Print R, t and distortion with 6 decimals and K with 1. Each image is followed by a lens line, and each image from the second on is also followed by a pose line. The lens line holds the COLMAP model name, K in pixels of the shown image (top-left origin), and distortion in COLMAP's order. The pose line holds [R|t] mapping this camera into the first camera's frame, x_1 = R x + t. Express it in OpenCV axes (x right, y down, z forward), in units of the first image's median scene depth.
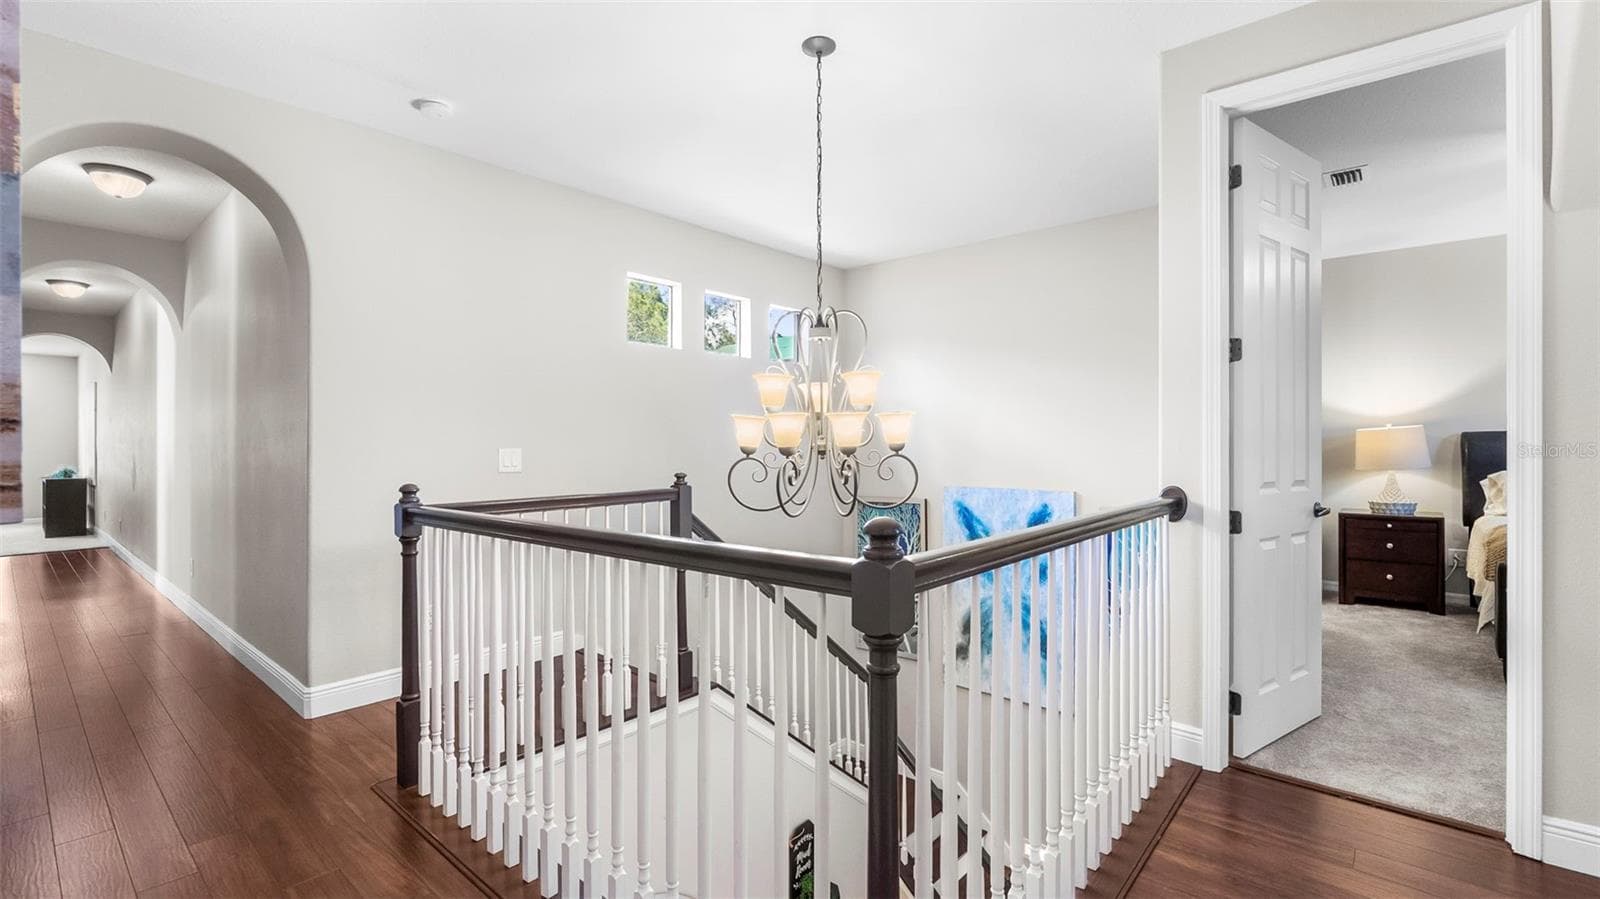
lens RADIAL K [[721.2, 0, 795.6], [0, 721.2, 448.4], [0, 0, 1]] dist [-0.009531, 0.001601]
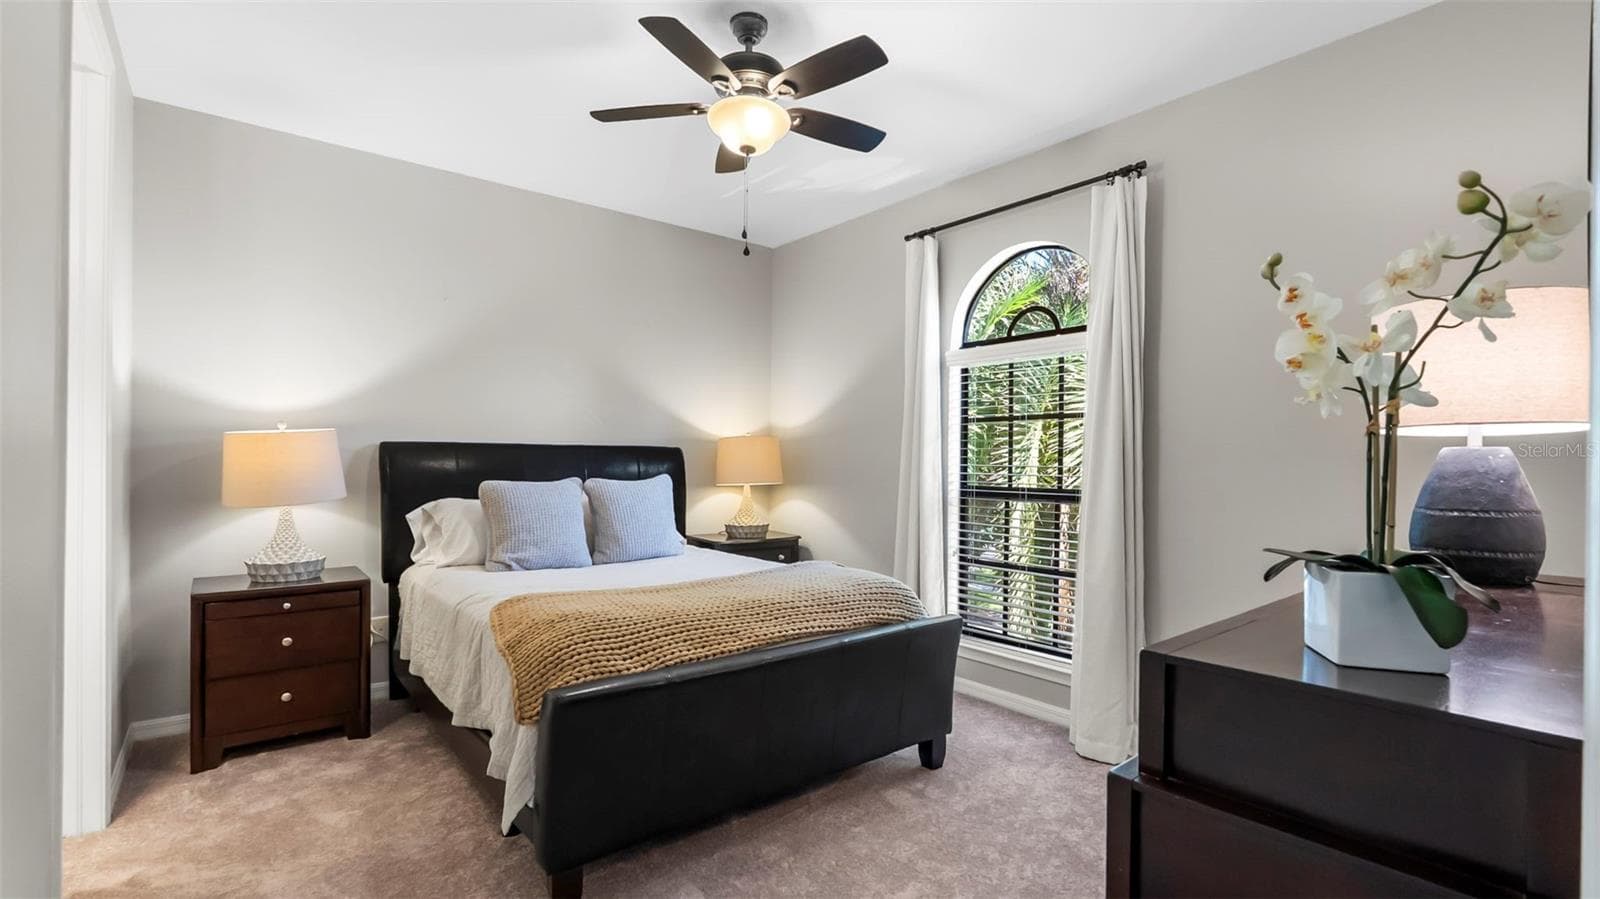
lens RADIAL K [[721.2, 0, 797.4], [0, 721.2, 459.0], [0, 0, 1]] dist [-0.009531, 0.001601]
pose [[0.186319, 0.005660, 0.982473, 0.348359], [-0.001108, 0.999984, -0.005551, -0.003186], [-0.982489, -0.000054, 0.186322, 0.498007]]
